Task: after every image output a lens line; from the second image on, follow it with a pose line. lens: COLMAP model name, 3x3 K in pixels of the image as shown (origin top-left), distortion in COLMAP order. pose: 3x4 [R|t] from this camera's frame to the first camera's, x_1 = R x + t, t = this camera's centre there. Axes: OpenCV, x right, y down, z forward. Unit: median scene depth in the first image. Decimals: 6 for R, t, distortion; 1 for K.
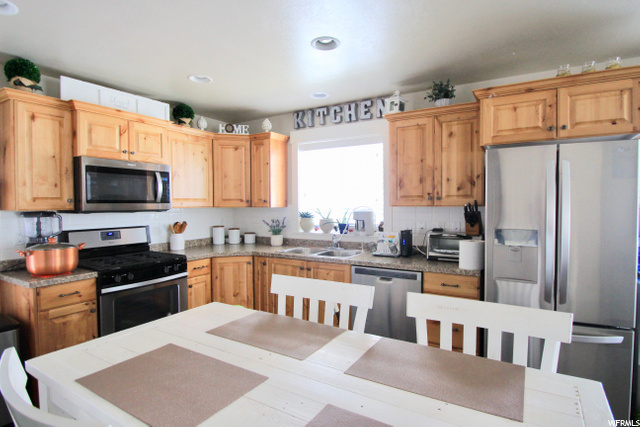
lens RADIAL K [[343.0, 0, 323.0], [0, 343.0, 212.6], [0, 0, 1]] dist [-0.005226, -0.012903]
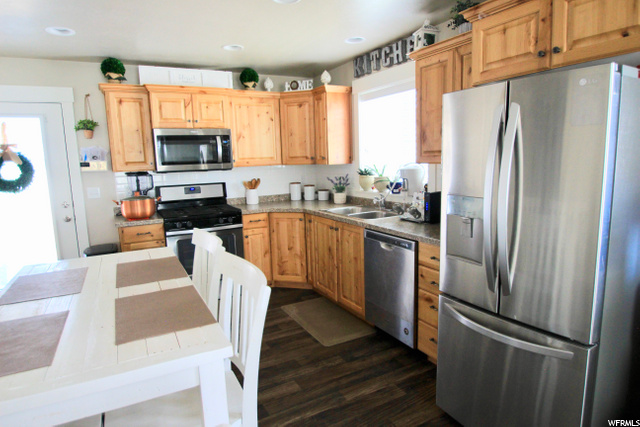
lens RADIAL K [[389.0, 0, 323.1], [0, 389.0, 214.8], [0, 0, 1]] dist [-0.015960, -0.010494]
pose [[0.859352, 0.054536, -0.508469, 0.517801], [0.012305, 0.991804, 0.127173, -0.018371], [0.511237, -0.115543, 0.851637, 0.043881]]
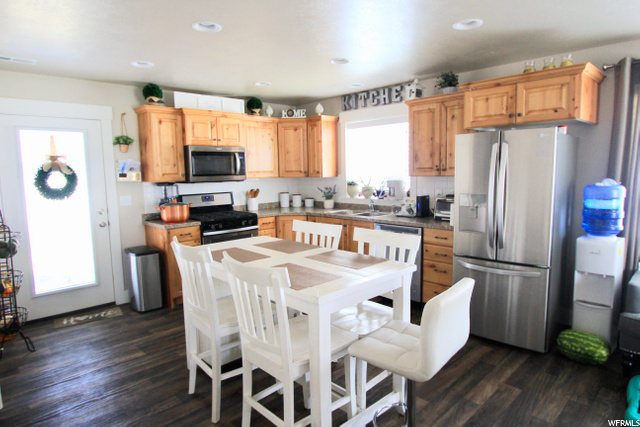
lens RADIAL K [[389.0, 0, 321.2], [0, 389.0, 214.8], [0, 0, 1]] dist [-0.015960, -0.010494]
pose [[0.964181, 0.017434, -0.264672, 0.275031], [0.006711, 0.995915, 0.090048, -0.008760], [0.265161, -0.088598, 0.960125, -0.451511]]
